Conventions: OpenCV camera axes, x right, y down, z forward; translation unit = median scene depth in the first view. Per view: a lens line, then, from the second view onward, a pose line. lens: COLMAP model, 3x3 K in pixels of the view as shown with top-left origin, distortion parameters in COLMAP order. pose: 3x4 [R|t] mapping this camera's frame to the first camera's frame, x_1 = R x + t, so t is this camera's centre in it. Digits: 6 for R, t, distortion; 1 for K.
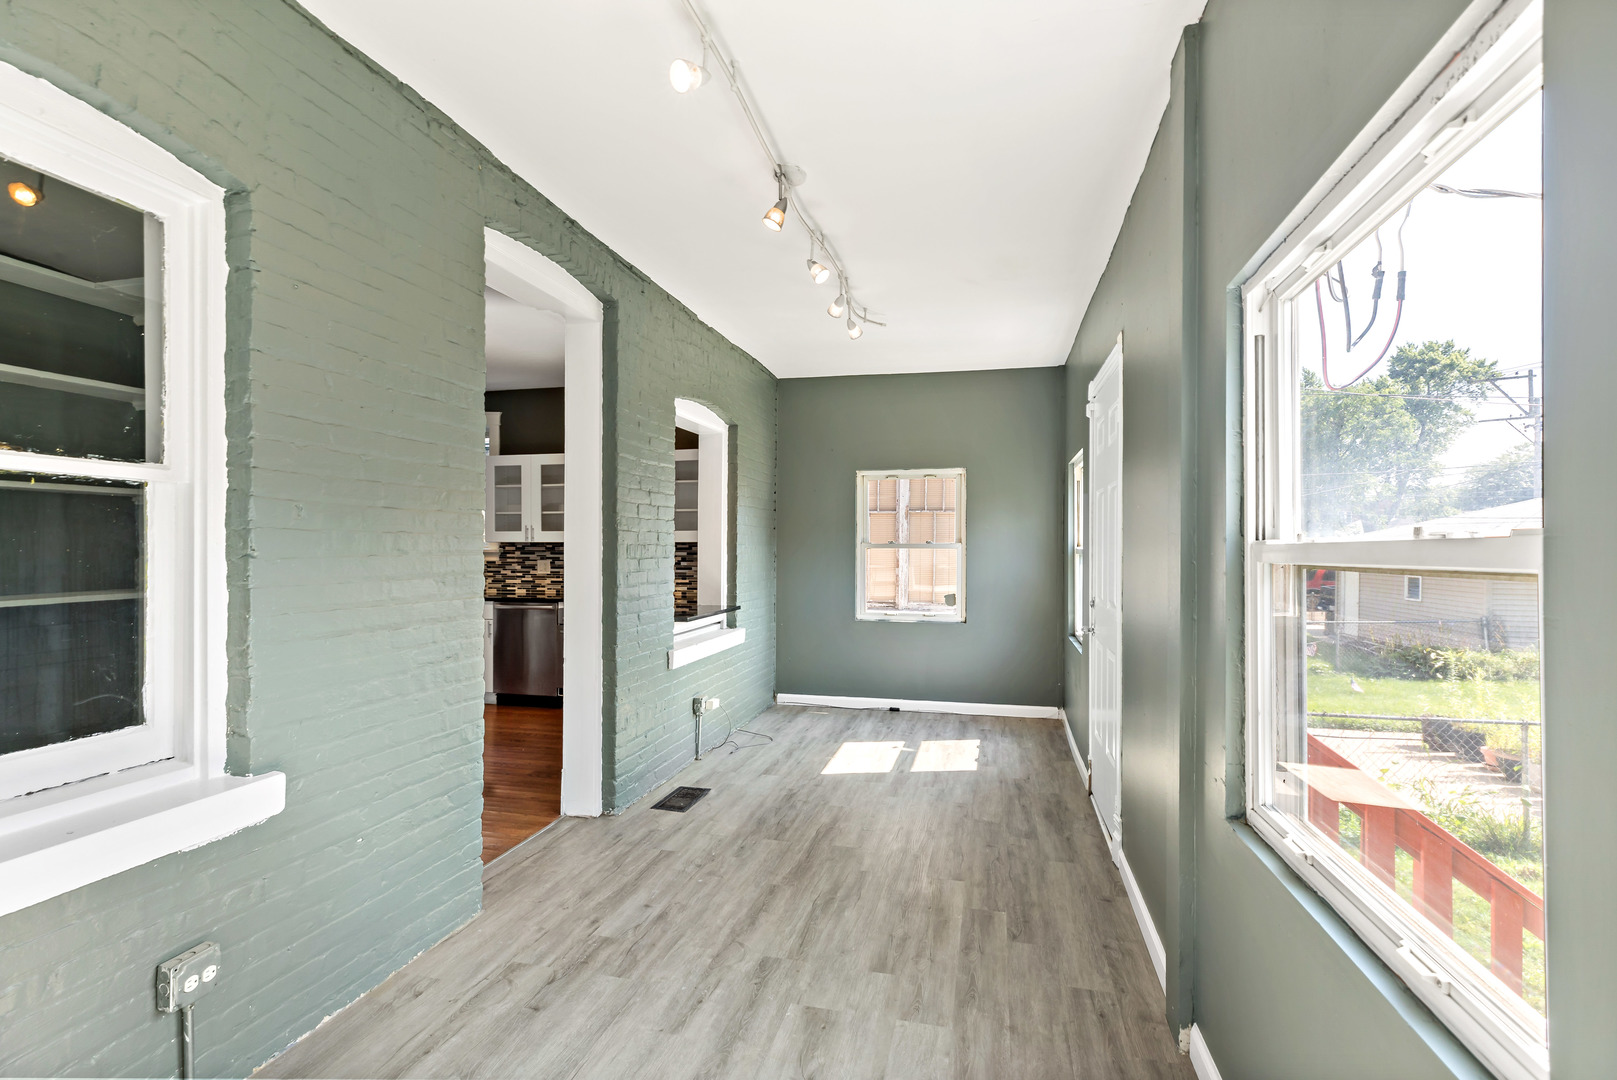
lens RADIAL K [[742.7, 0, 810.6], [0, 742.7, 540.9], [0, 0, 1]] dist [0.004659, 0.000271]
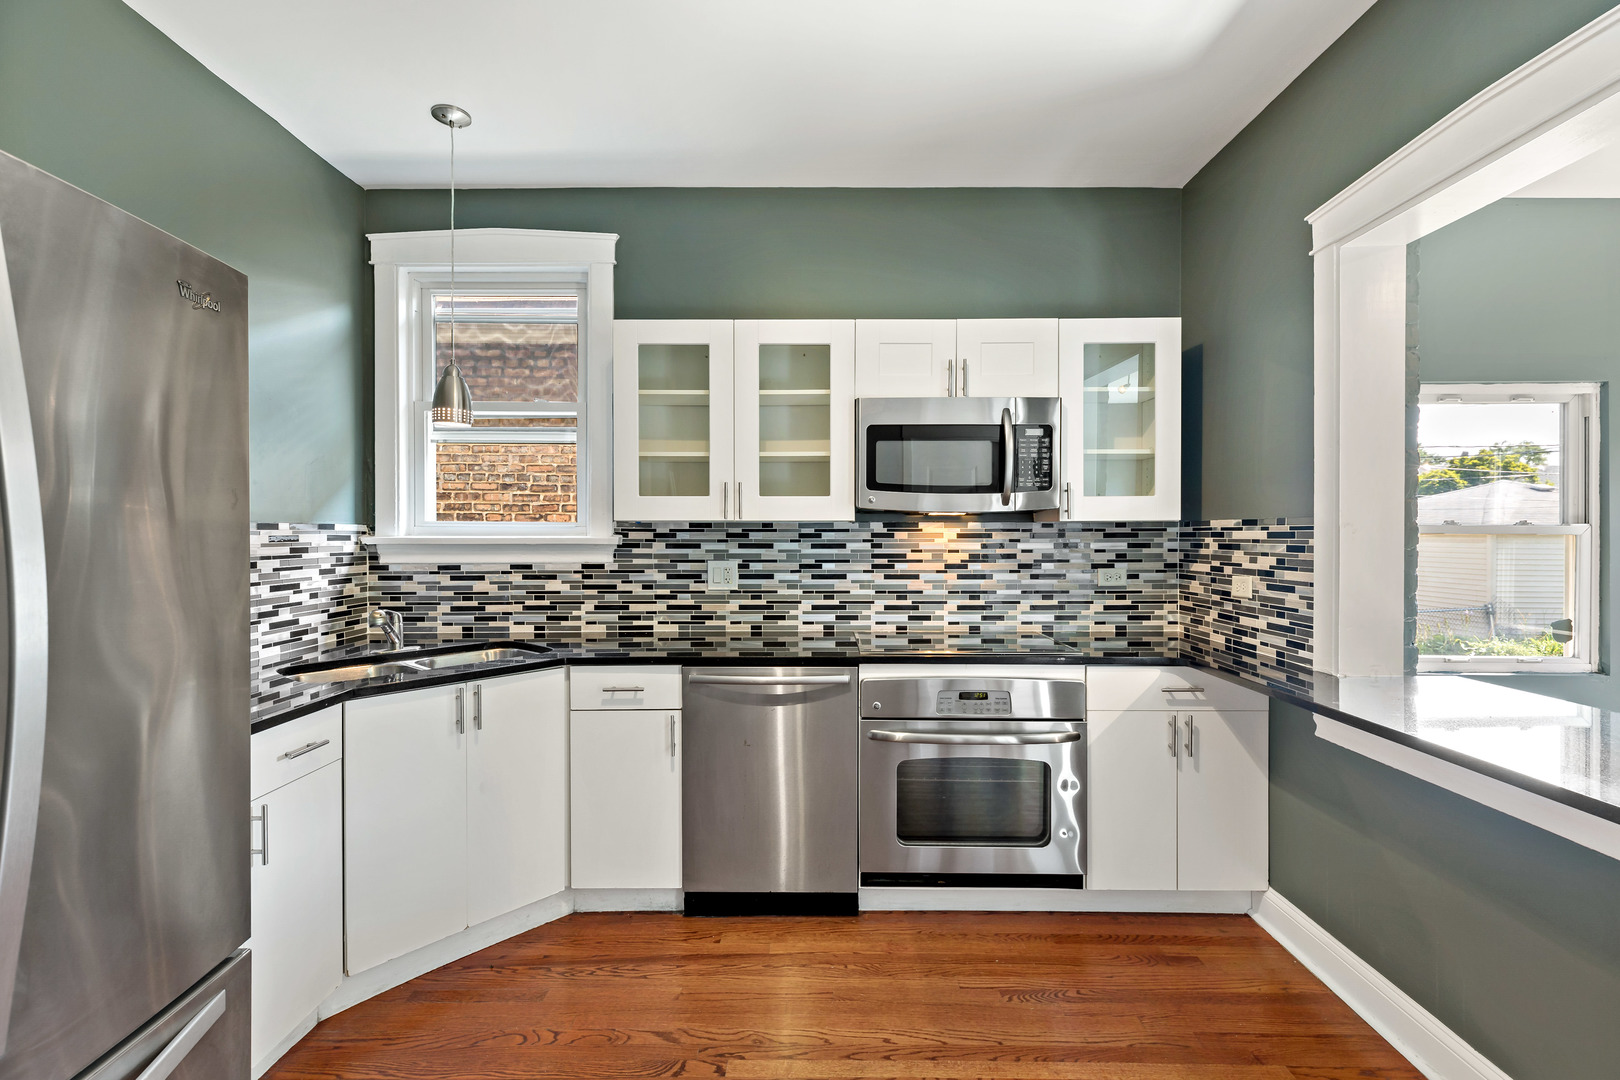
lens RADIAL K [[744.1, 0, 808.1], [0, 744.1, 532.9], [0, 0, 1]] dist [0.004659, 0.000271]
pose [[0.974038, -0.000743, 0.226382, -0.410610], [-0.000969, 0.999972, 0.007452, 0.004992], [-0.226381, -0.007477, 0.974010, 0.535753]]
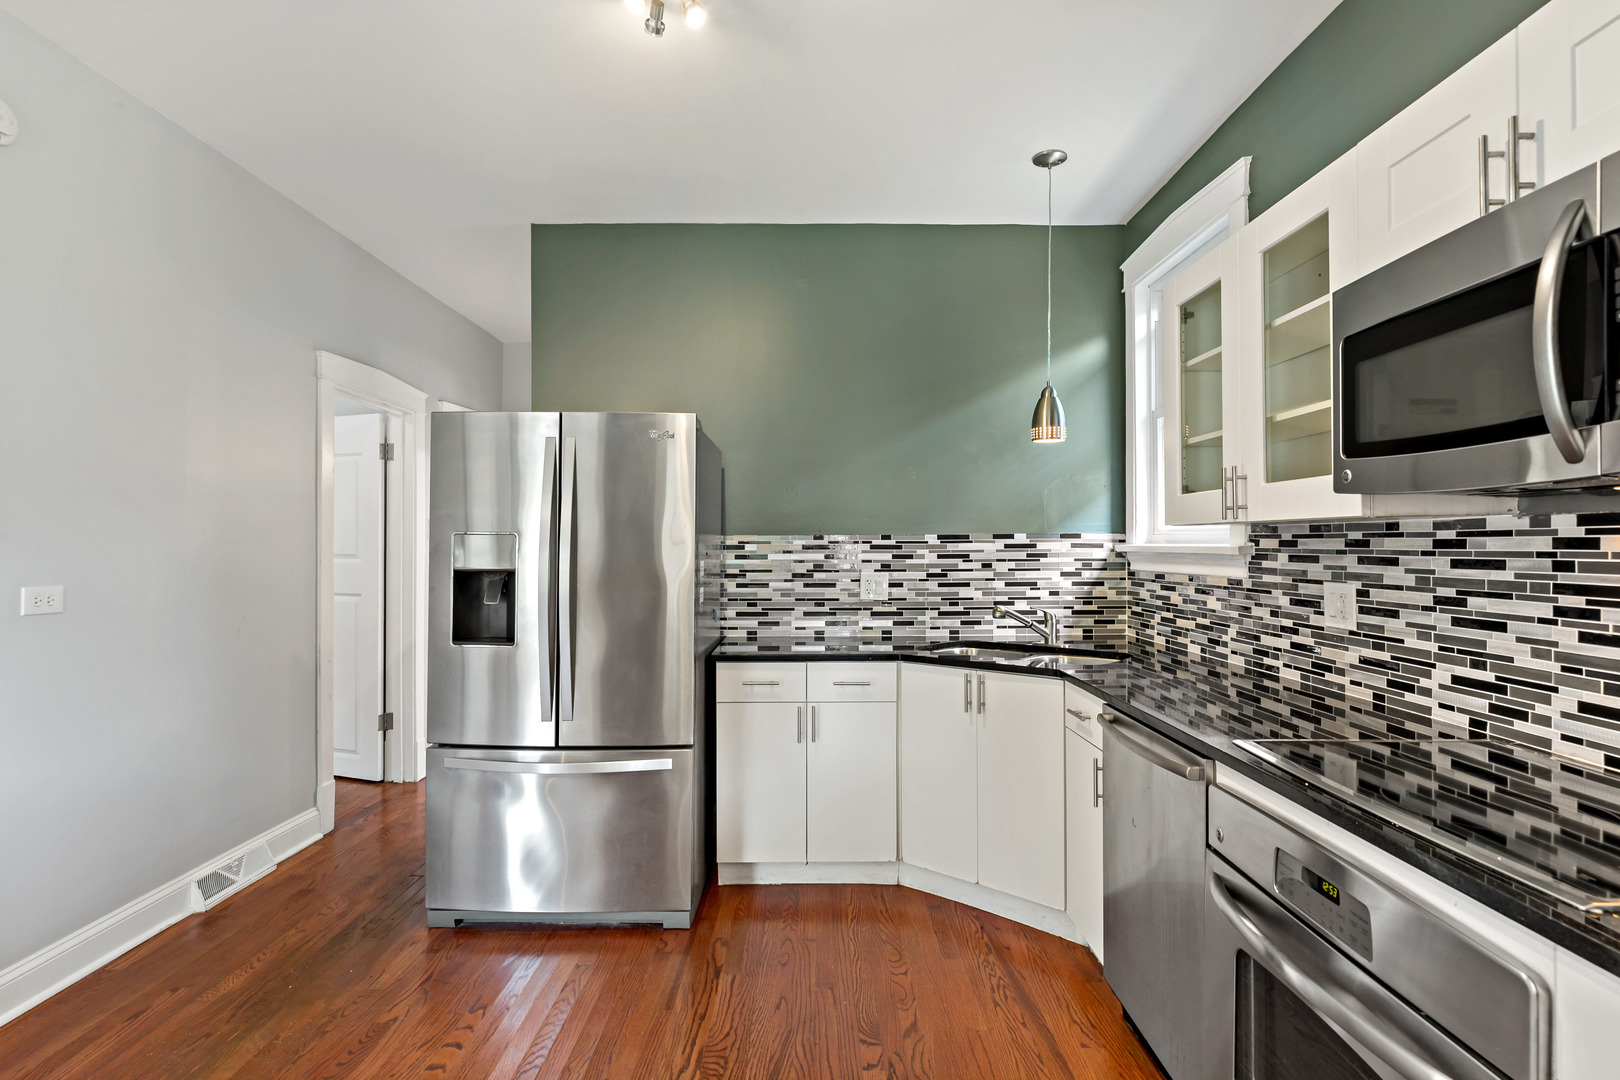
lens RADIAL K [[823.2, 0, 807.6], [0, 823.2, 540.6], [0, 0, 1]] dist [0.000265, 0.000612]
pose [[0.222996, -0.004036, -0.974811, -0.085760], [0.004335, 0.999986, -0.003149, 0.009075], [0.974810, -0.003524, 0.223011, 0.717415]]
